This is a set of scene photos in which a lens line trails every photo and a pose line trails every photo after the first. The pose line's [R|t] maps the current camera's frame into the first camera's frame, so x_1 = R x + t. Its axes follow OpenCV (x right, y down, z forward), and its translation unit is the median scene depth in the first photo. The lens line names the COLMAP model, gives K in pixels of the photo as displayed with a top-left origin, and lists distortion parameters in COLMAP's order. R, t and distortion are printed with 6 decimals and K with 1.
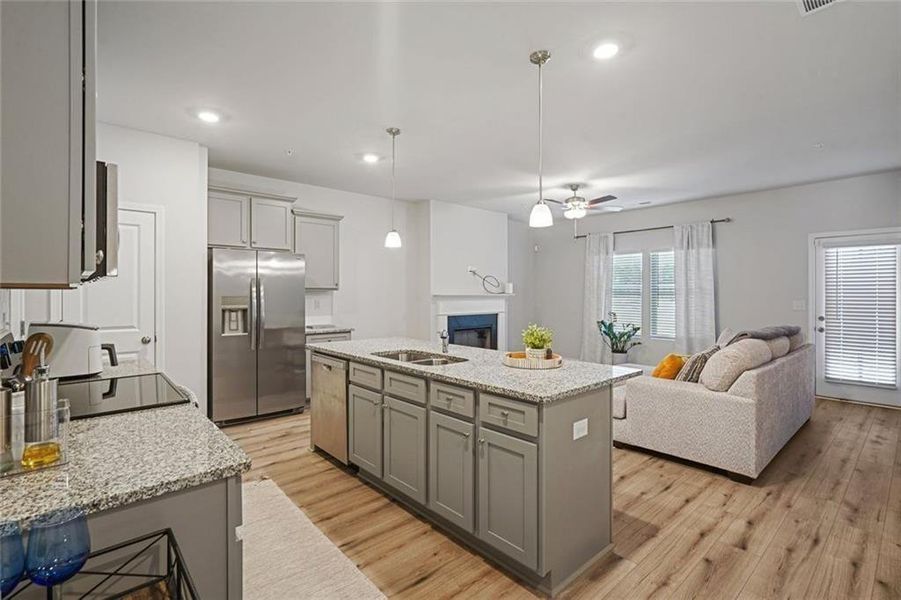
lens RADIAL K [[417.2, 0, 448.2], [0, 417.2, 292.8], [0, 0, 1]] dist [0.002191, 0.001209]
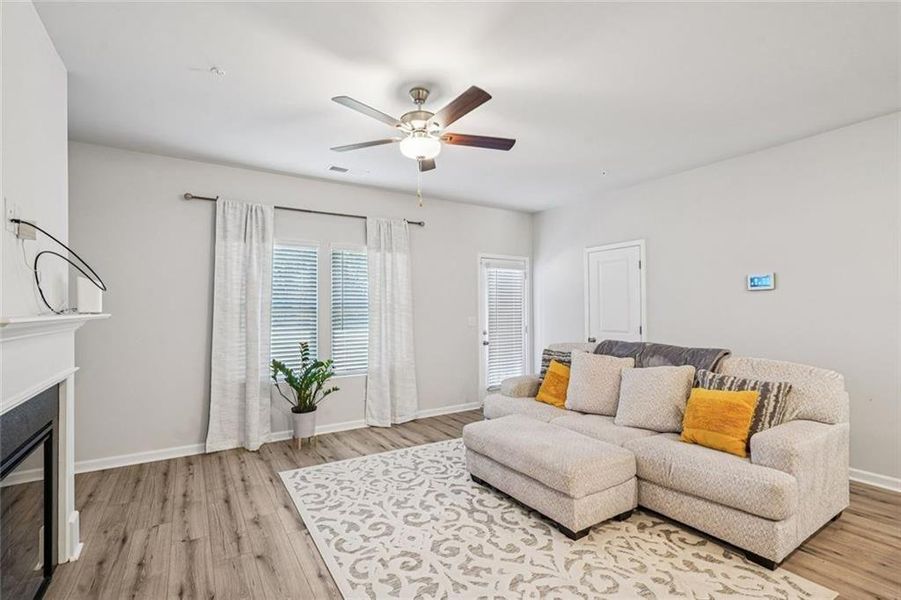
lens RADIAL K [[417.2, 0, 443.6], [0, 417.2, 307.7], [0, 0, 1]] dist [0.002191, 0.001209]
pose [[0.164138, -0.000167, 0.986437, -0.229784], [0.005259, 0.999986, -0.000706, -0.003394], [-0.986423, 0.005303, 0.164137, 1.161155]]
